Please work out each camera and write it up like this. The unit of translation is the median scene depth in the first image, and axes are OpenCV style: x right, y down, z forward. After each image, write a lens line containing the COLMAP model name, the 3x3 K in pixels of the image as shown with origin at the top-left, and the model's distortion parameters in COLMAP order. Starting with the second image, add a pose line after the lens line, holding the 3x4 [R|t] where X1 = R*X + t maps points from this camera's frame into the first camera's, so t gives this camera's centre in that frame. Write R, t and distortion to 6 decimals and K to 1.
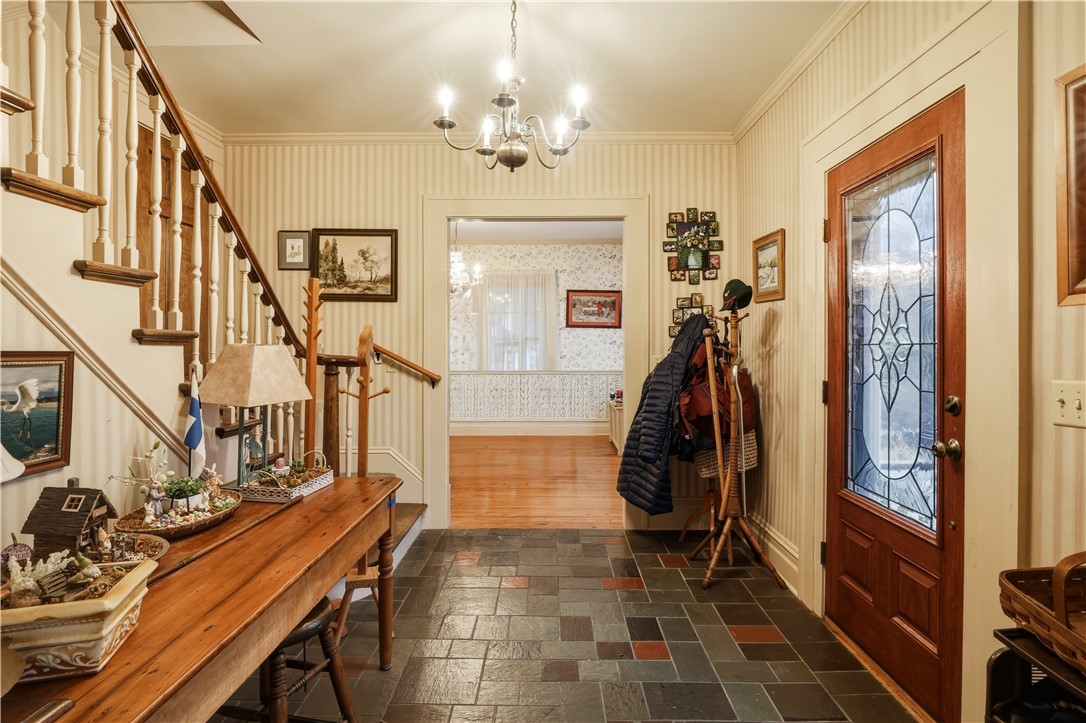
lens RADIAL K [[634.7, 0, 543.0], [0, 634.7, 361.5], [0, 0, 1]] dist [-0.002233, 0.000266]
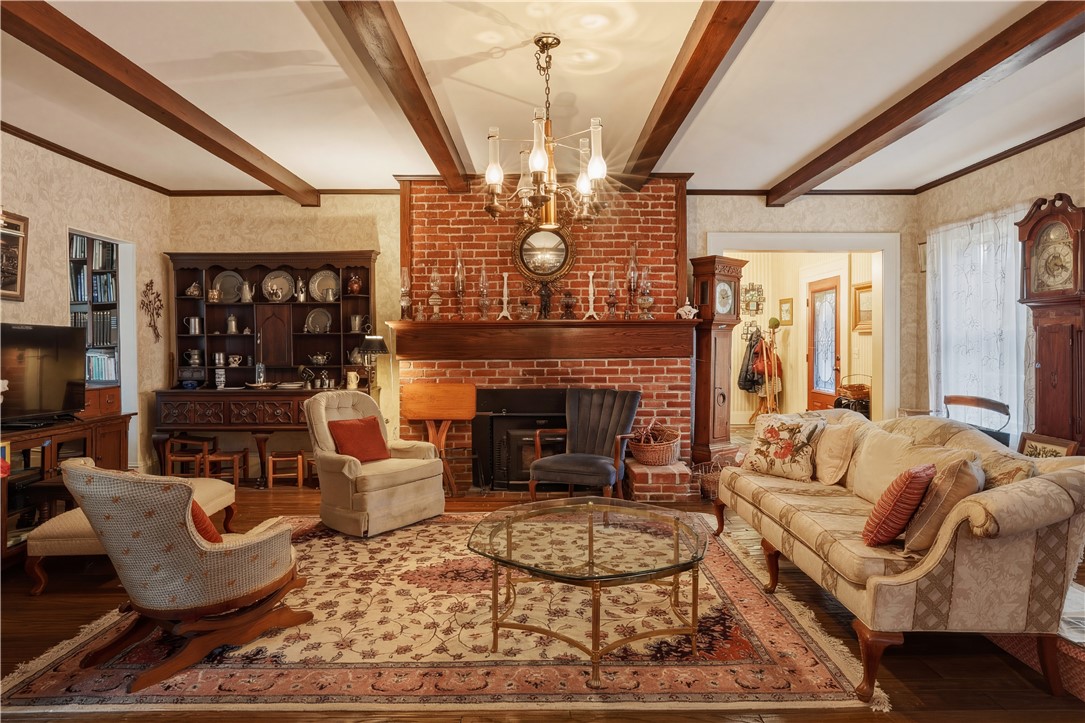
lens RADIAL K [[634.1, 0, 542.5], [0, 634.1, 361.5], [0, 0, 1]] dist [-0.002233, 0.000266]
pose [[0.999971, -0.003242, 0.006853, -0.644344], [0.003250, 0.999994, -0.001184, 0.048889], [-0.006849, 0.001206, 0.999976, -1.546327]]
